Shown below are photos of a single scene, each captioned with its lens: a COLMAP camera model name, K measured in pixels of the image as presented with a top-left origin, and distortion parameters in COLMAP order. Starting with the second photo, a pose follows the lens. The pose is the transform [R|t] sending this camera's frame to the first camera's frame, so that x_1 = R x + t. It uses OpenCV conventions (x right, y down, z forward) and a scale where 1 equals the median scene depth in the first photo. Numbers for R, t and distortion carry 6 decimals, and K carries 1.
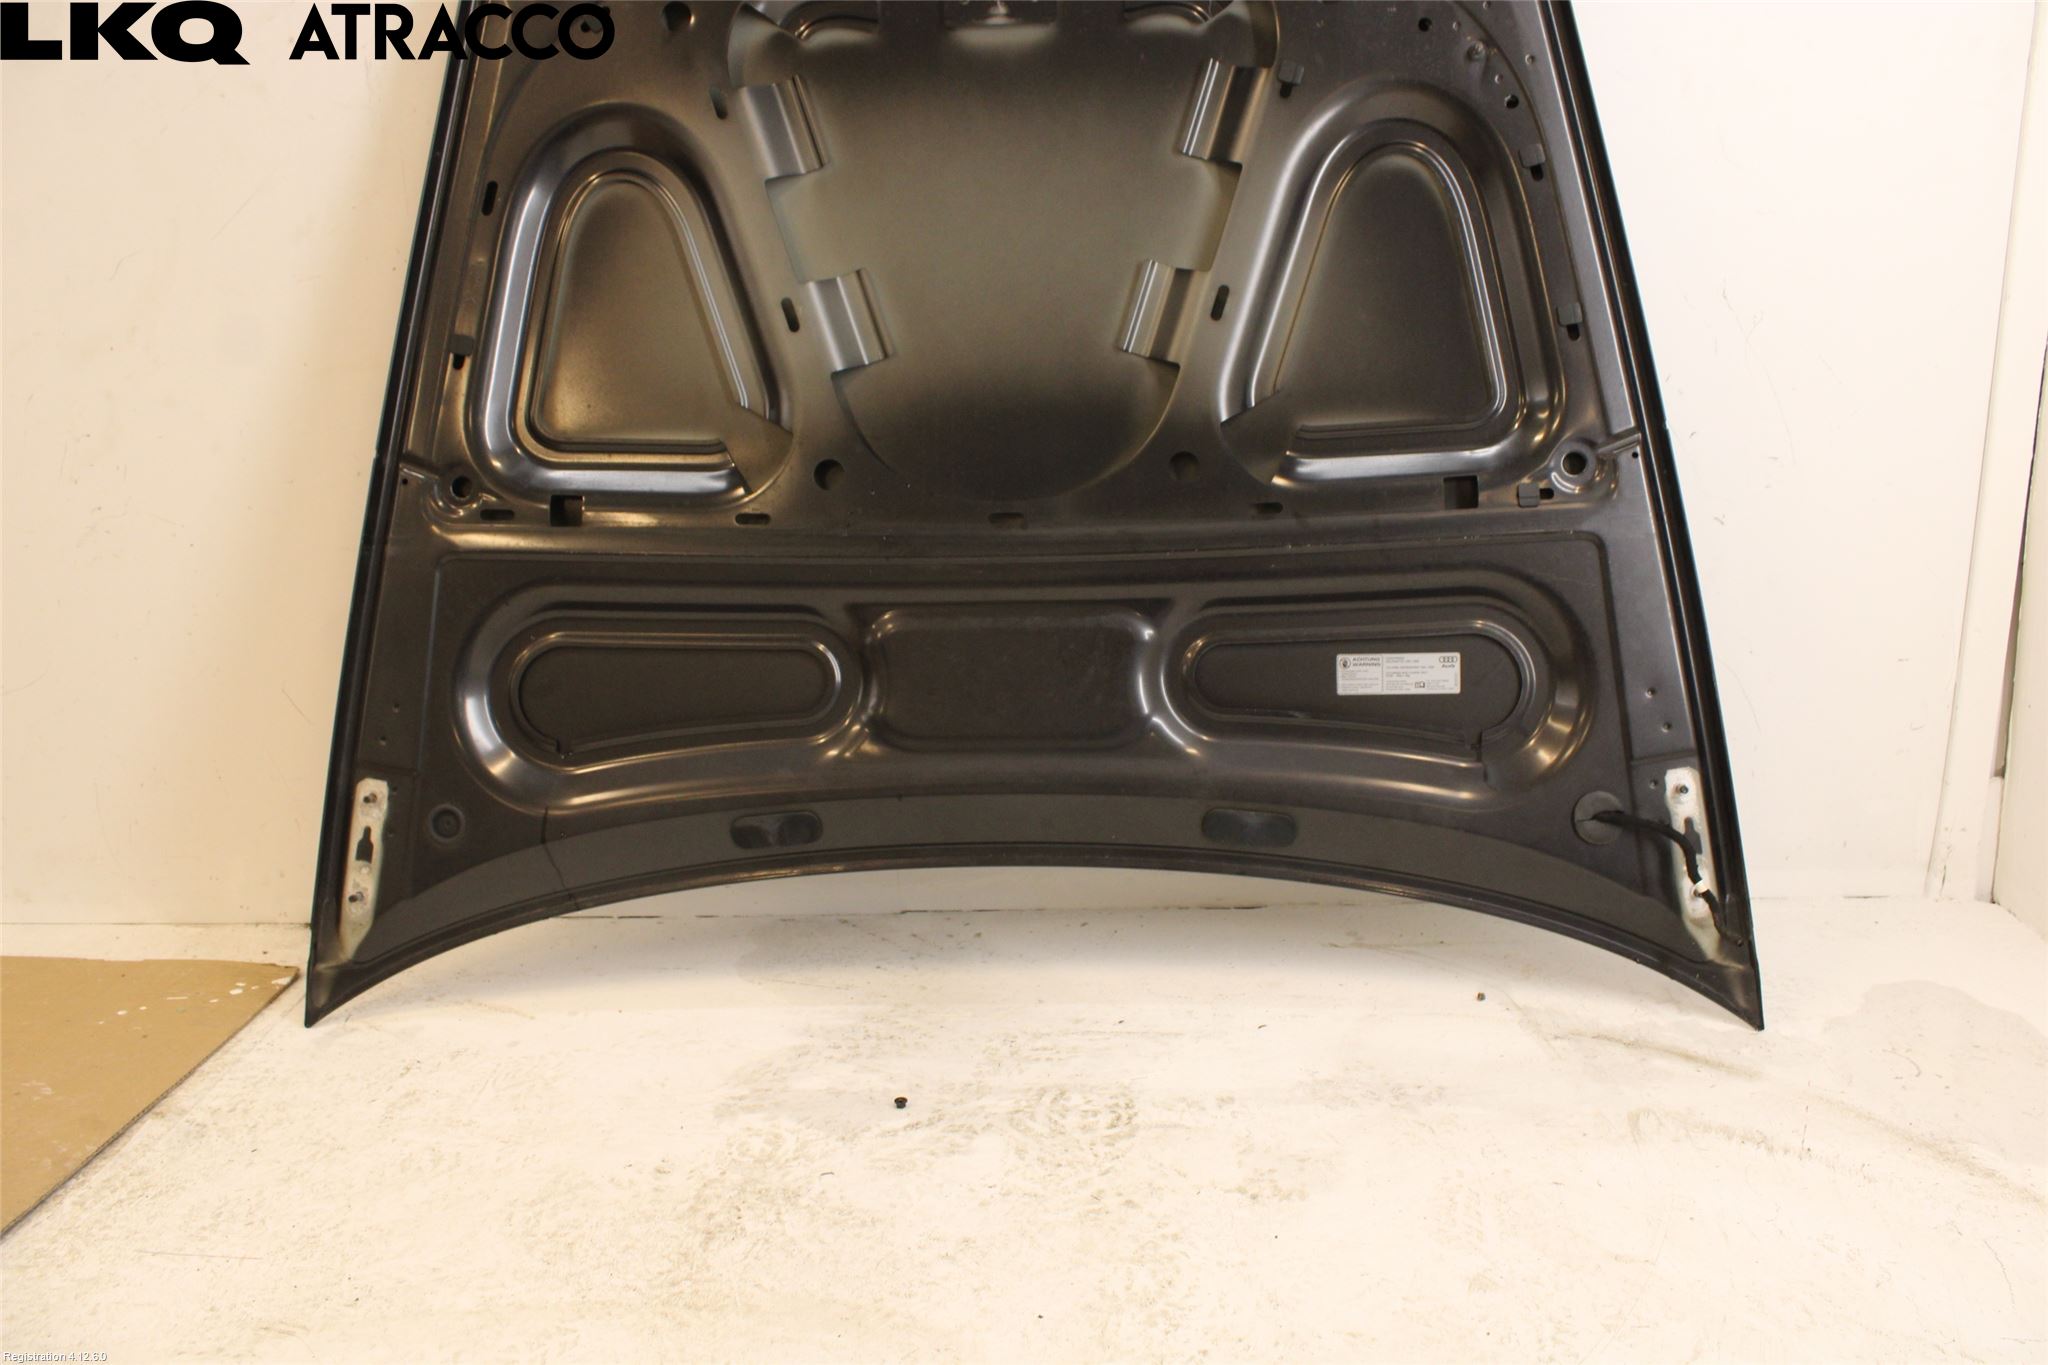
lens RADIAL K [[1749.5, 0, 1024.0], [0, 1749.5, 682.5], [0, 0, 1]] dist [-0.169312, 0.158811]
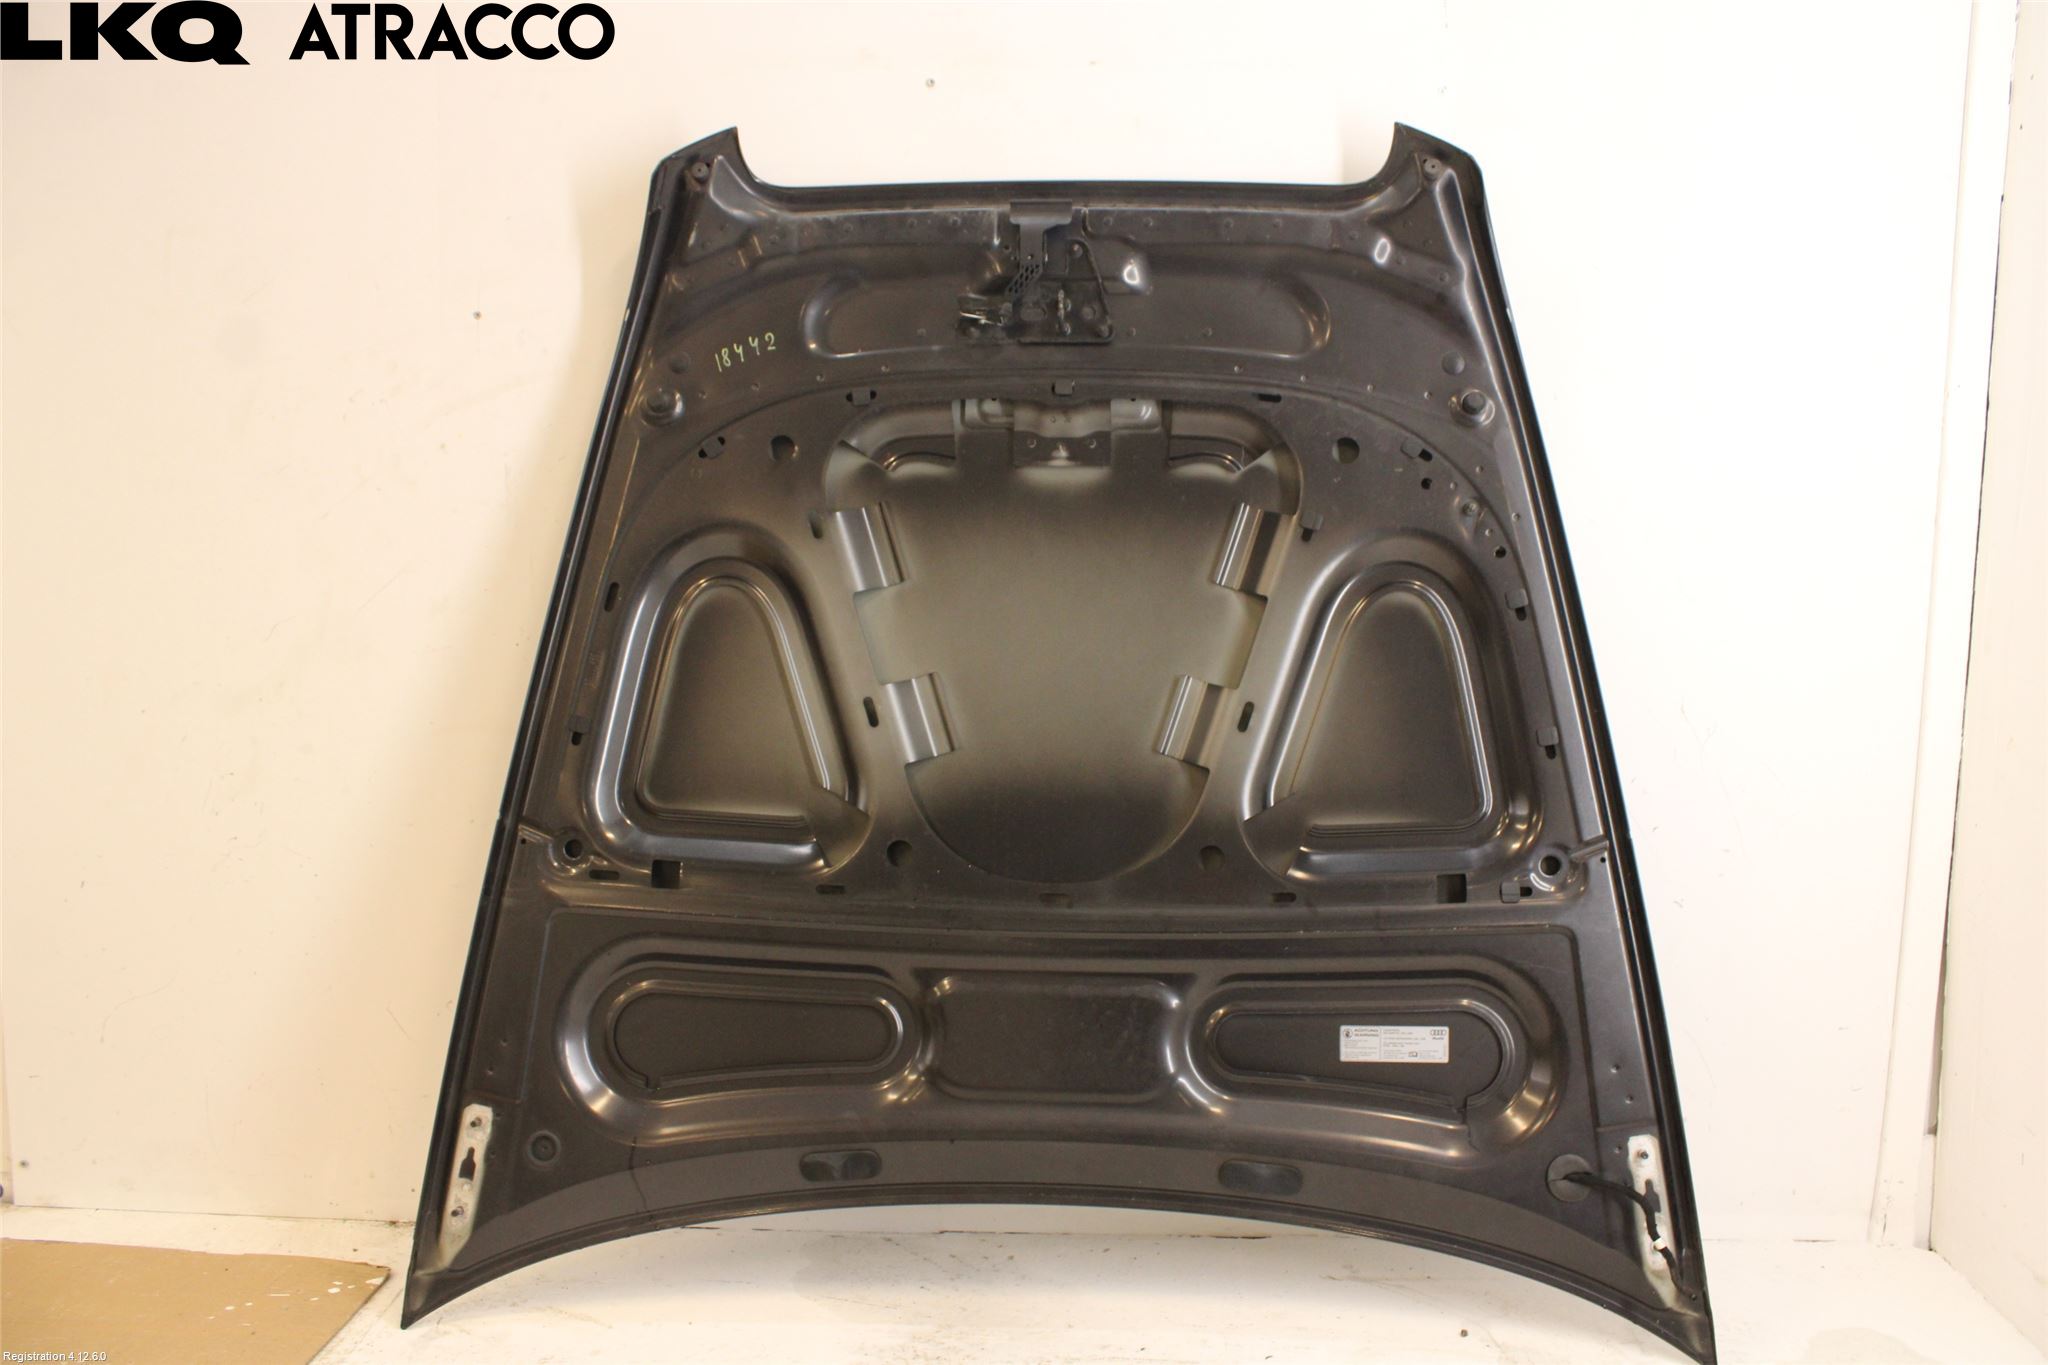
lens RADIAL K [[1749.5, 0, 1024.0], [0, 1749.5, 682.5], [0, 0, 1]] dist [-0.169312, 0.158811]
pose [[0.999430, 0.032979, 0.007256, -0.042991], [-0.031689, 0.990220, -0.135868, -0.078078], [-0.011666, 0.135561, 0.990700, -0.149747]]
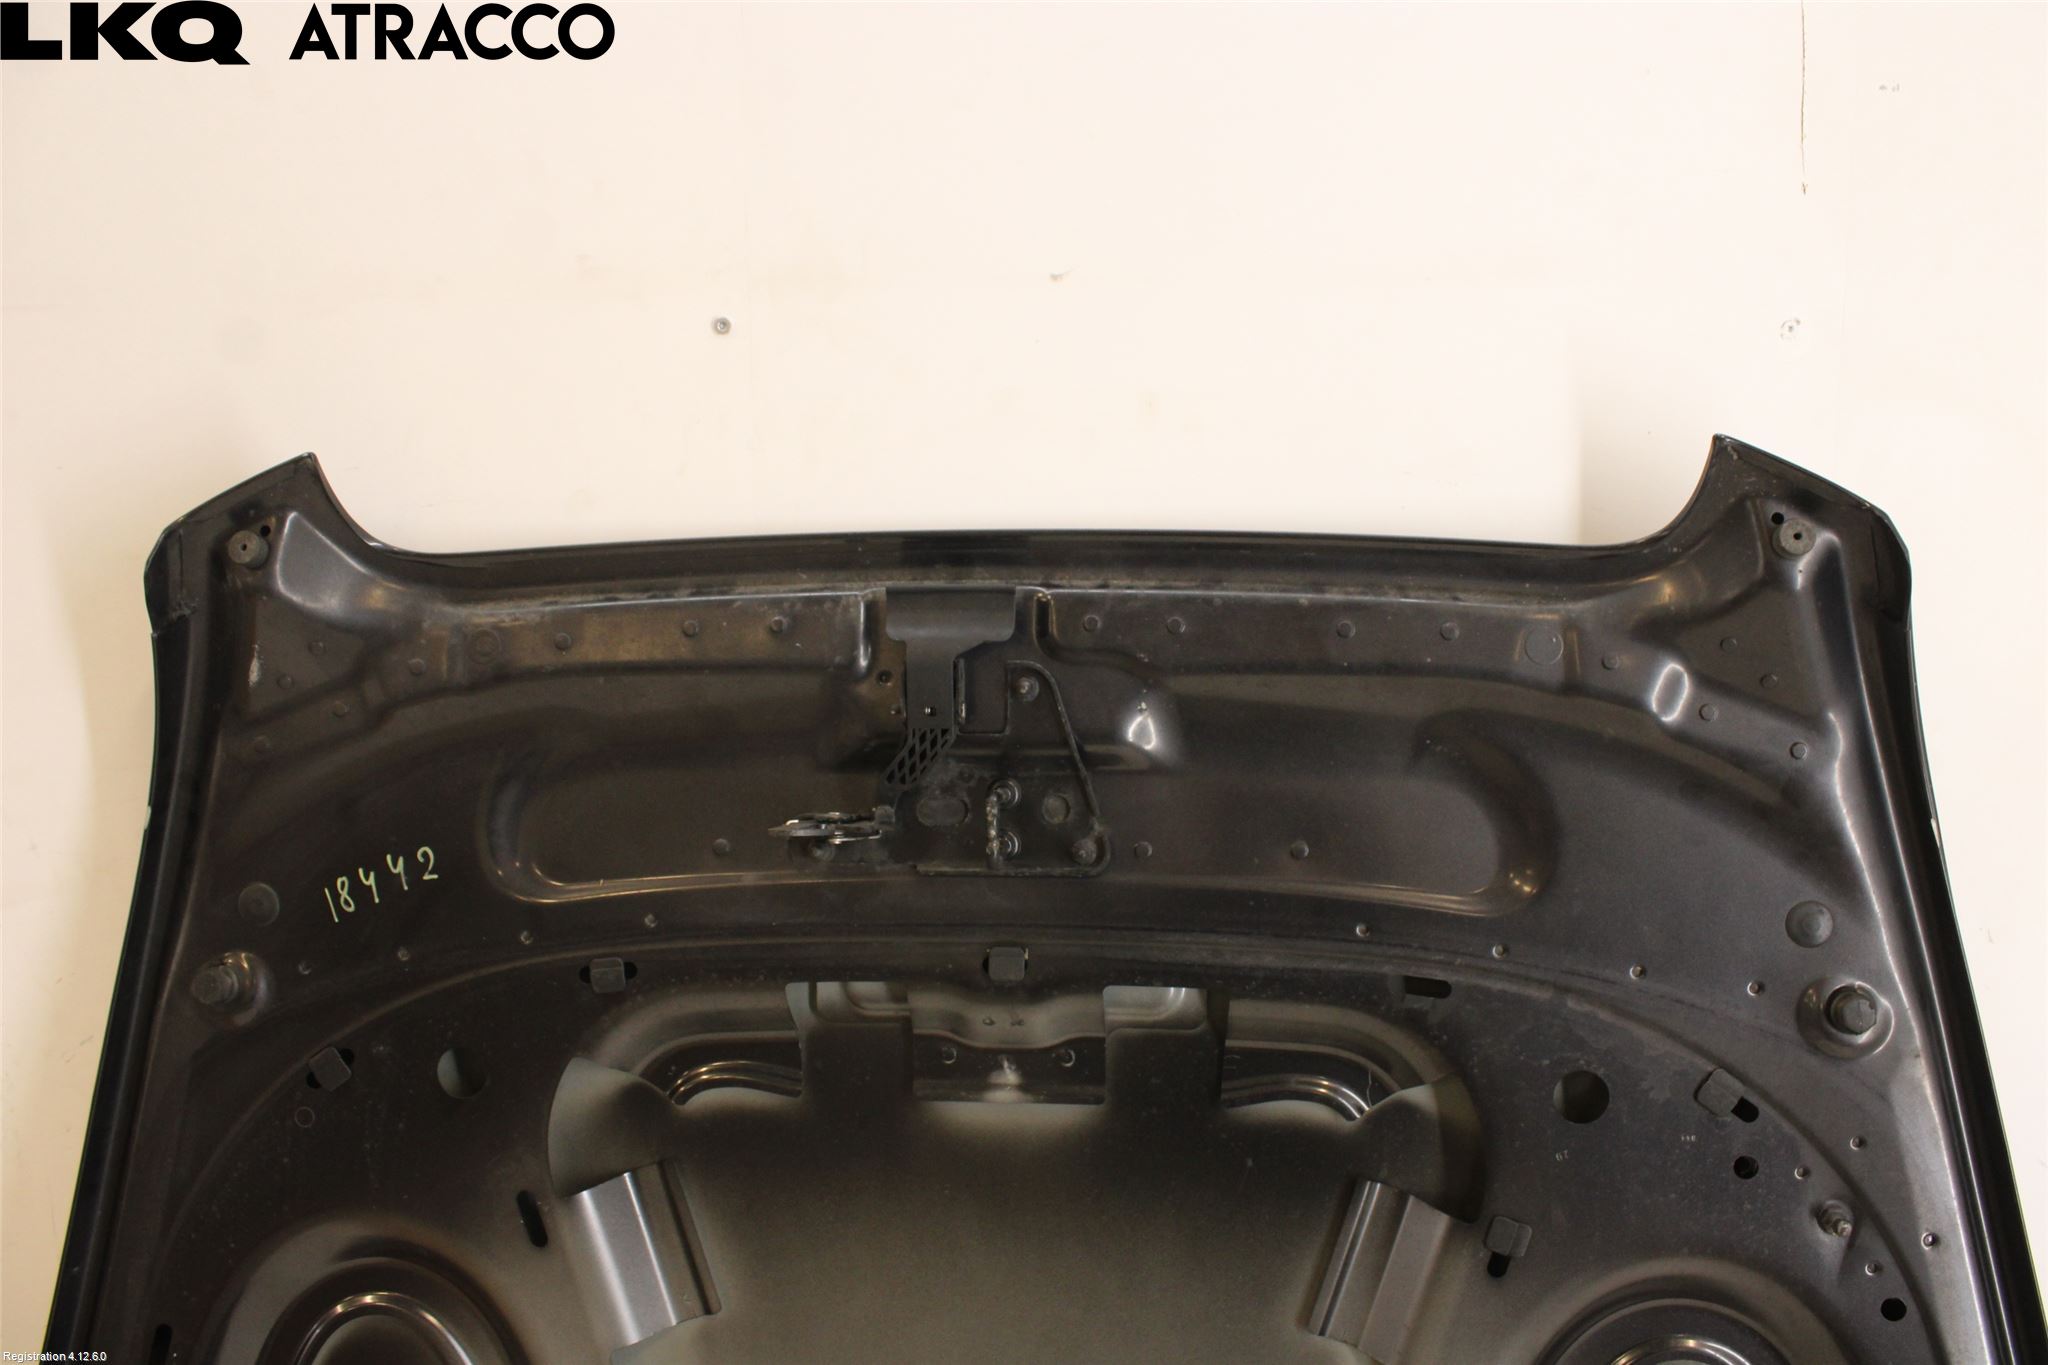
lens RADIAL K [[1749.5, 0, 1024.0], [0, 1749.5, 682.5], [0, 0, 1]] dist [-0.169312, 0.158811]
pose [[0.999724, 0.014688, -0.018341, 0.000311], [-0.015825, 0.997857, -0.063483, -0.489843], [0.017369, 0.063756, 0.997814, 0.399094]]
